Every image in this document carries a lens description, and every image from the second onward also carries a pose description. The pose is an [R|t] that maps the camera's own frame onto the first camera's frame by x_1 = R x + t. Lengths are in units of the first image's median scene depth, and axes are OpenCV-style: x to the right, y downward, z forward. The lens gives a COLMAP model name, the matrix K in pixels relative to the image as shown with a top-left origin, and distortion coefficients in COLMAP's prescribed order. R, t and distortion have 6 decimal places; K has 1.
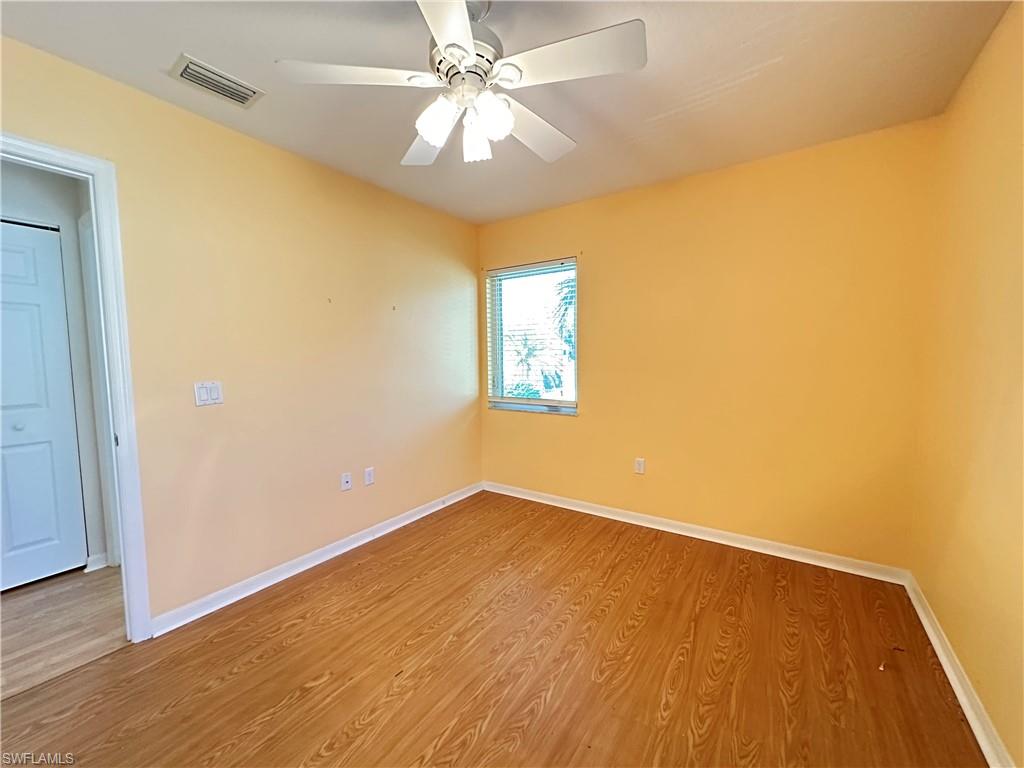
lens RADIAL K [[409.0, 0, 512.0], [0, 409.0, 384.0], [0, 0, 1]] dist [-0.001520, -0.000120]
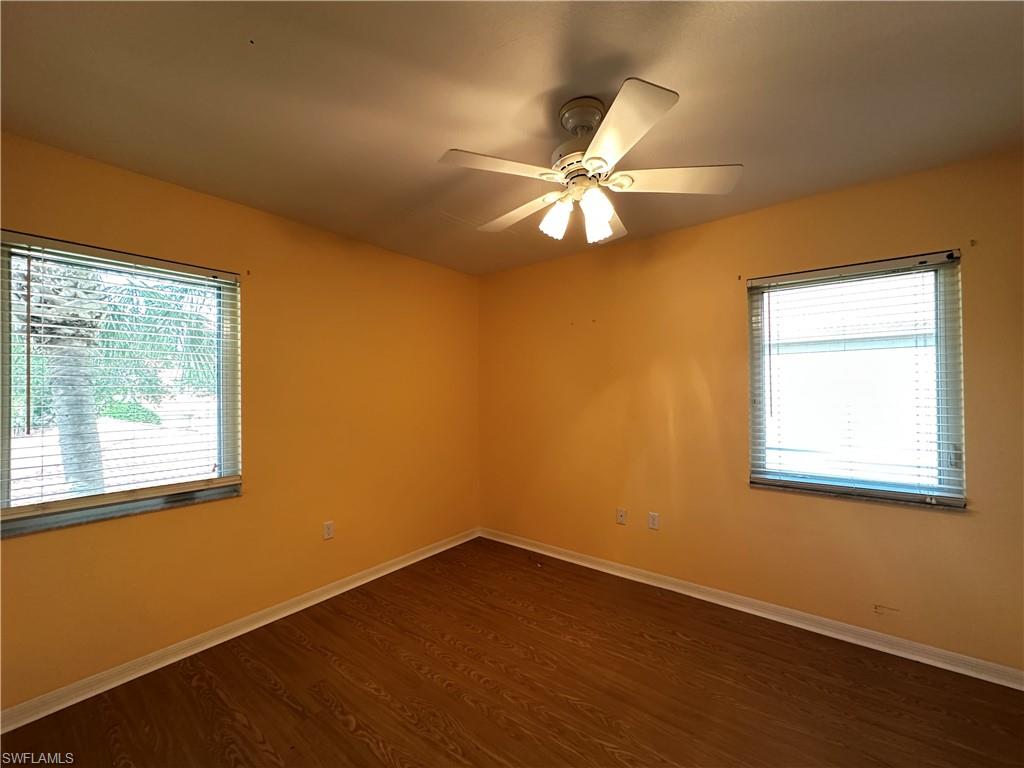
lens RADIAL K [[409.0, 0, 512.0], [0, 409.0, 384.0], [0, 0, 1]] dist [-0.001520, -0.000120]
pose [[0.054215, 0.028971, 0.998109, -0.826870], [0.074811, 0.996652, -0.032993, -0.085481], [-0.995723, 0.076459, 0.051866, 0.766834]]
